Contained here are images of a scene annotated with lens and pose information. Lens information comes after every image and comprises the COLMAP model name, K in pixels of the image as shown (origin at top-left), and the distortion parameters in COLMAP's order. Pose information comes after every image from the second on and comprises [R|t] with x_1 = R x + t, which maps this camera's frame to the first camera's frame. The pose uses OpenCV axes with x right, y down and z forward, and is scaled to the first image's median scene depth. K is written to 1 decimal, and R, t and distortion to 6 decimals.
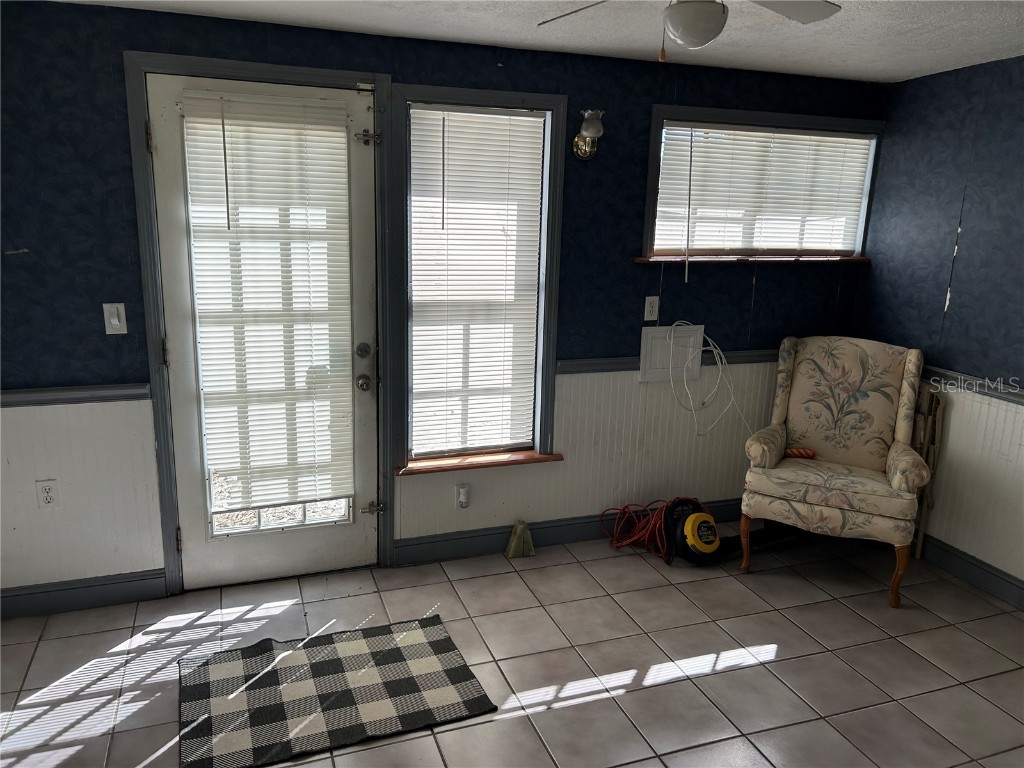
lens RADIAL K [[772.7, 0, 512.4], [0, 772.7, 385.4], [0, 0, 1]] dist [0.037627, -0.021265]
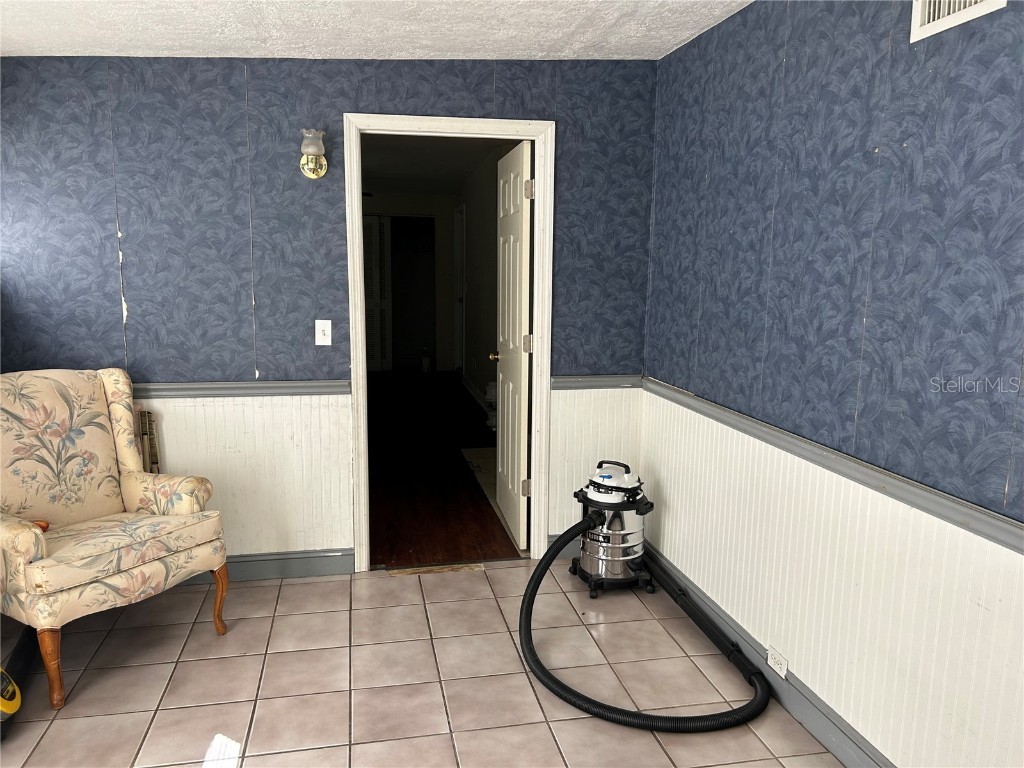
lens RADIAL K [[772.7, 0, 512.4], [0, 772.7, 383.1], [0, 0, 1]] dist [0.037627, -0.021265]
pose [[0.157585, -0.189128, 0.969225, -0.280873], [0.230152, 0.961494, 0.150200, -0.059492], [-0.960311, 0.199400, 0.195045, 0.396718]]
